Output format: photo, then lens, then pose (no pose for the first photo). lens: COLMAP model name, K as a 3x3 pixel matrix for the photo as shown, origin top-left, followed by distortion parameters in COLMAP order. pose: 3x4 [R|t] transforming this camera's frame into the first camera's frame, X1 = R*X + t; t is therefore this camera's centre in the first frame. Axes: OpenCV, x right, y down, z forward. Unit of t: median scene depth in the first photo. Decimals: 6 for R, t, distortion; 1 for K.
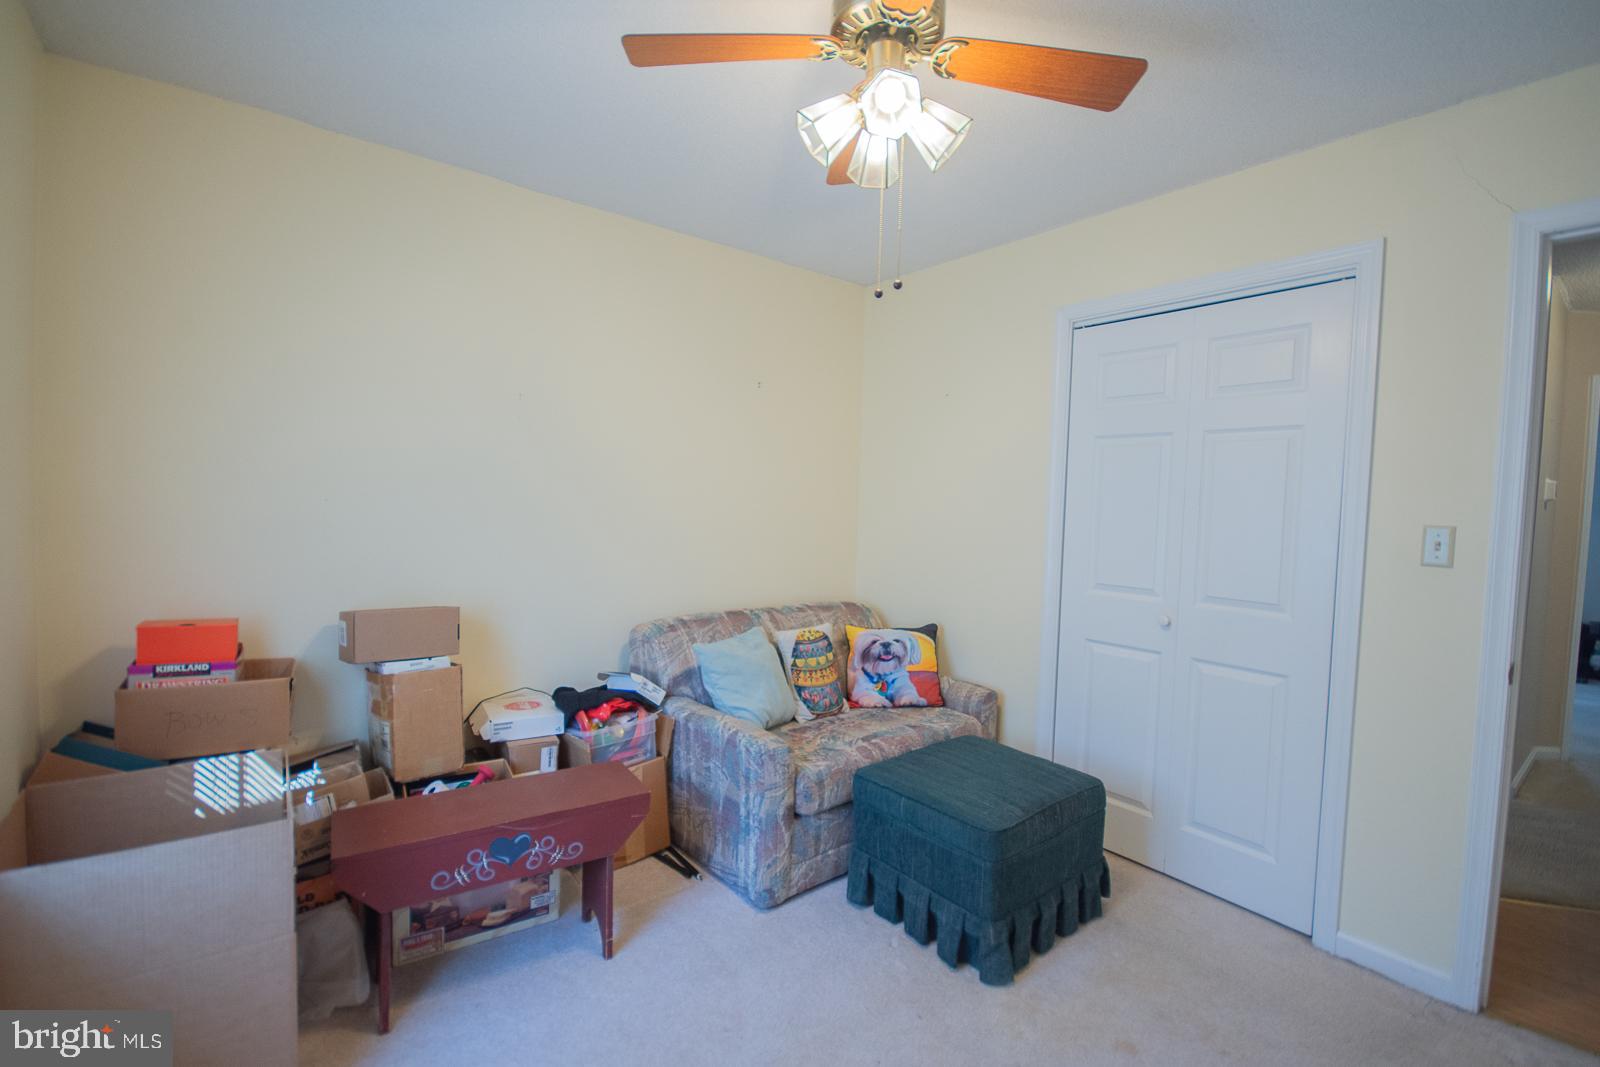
lens RADIAL K [[719.1, 0, 798.4], [0, 719.1, 532.4], [0, 0, 1]] dist [0.003966, -0.002256]
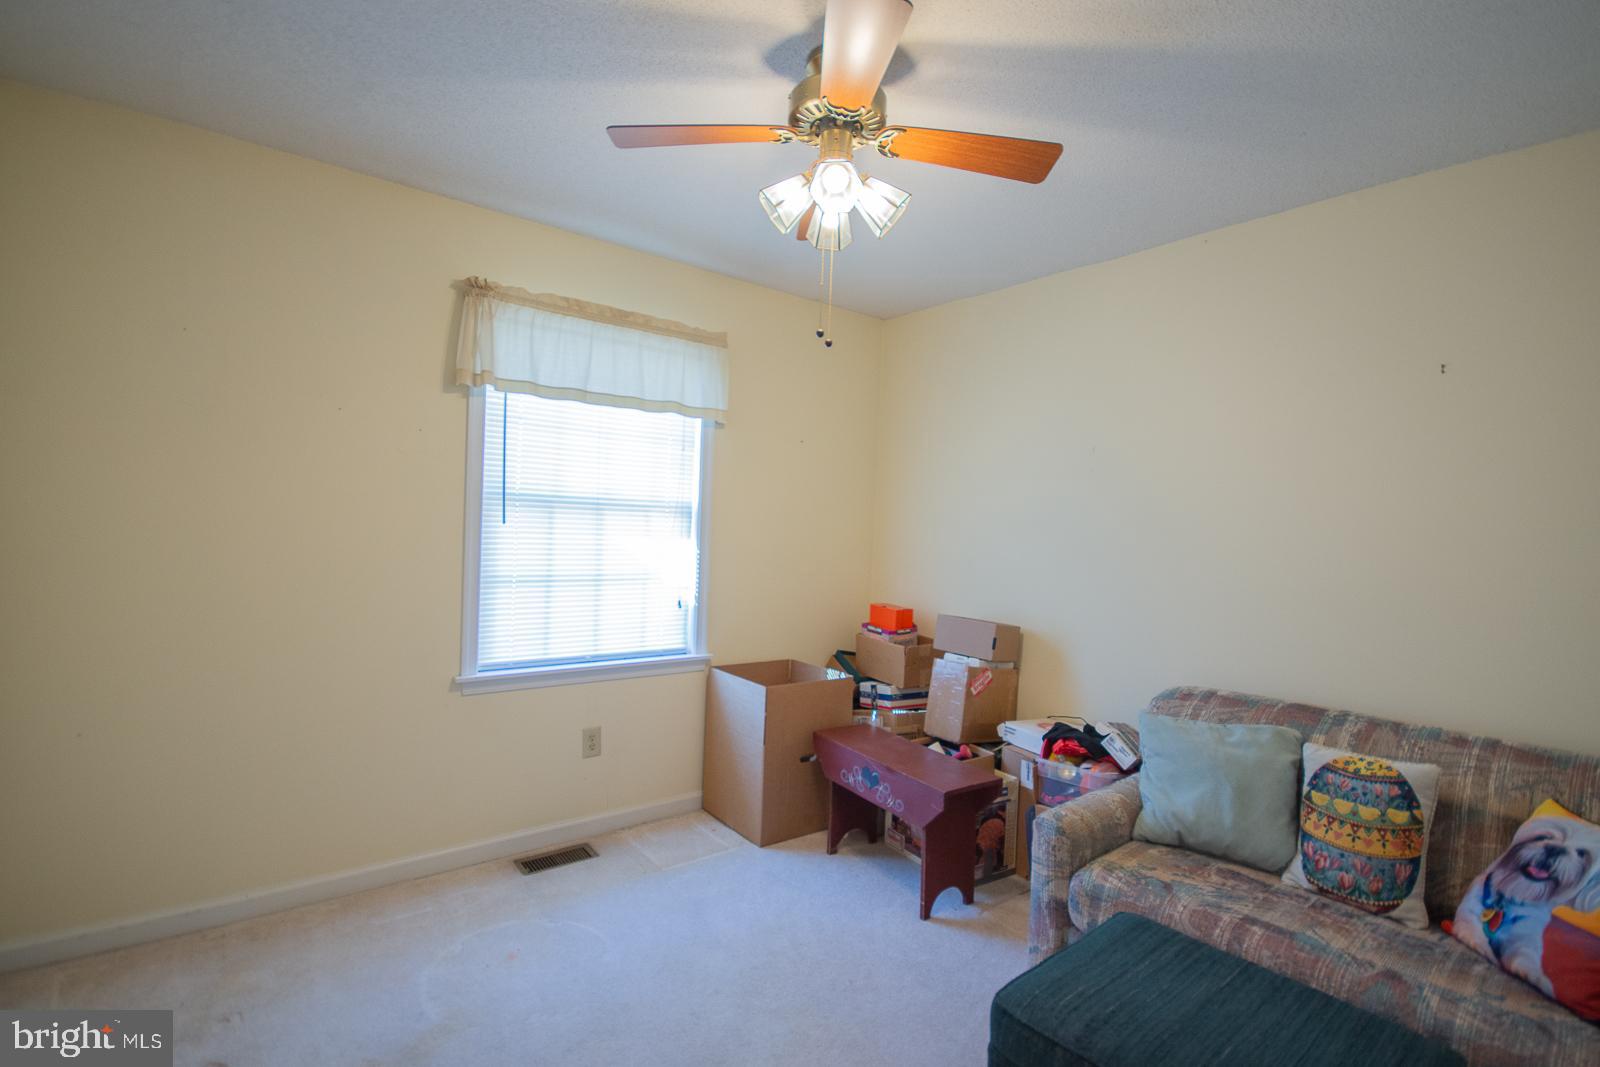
lens RADIAL K [[719.1, 0, 797.3], [0, 719.1, 533.6], [0, 0, 1]] dist [0.003966, -0.002256]
pose [[-0.004335, -0.019373, -0.999803, 0.659066], [-0.083591, 0.996320, -0.018943, -0.003550], [0.996491, 0.083492, -0.005939, 0.522600]]
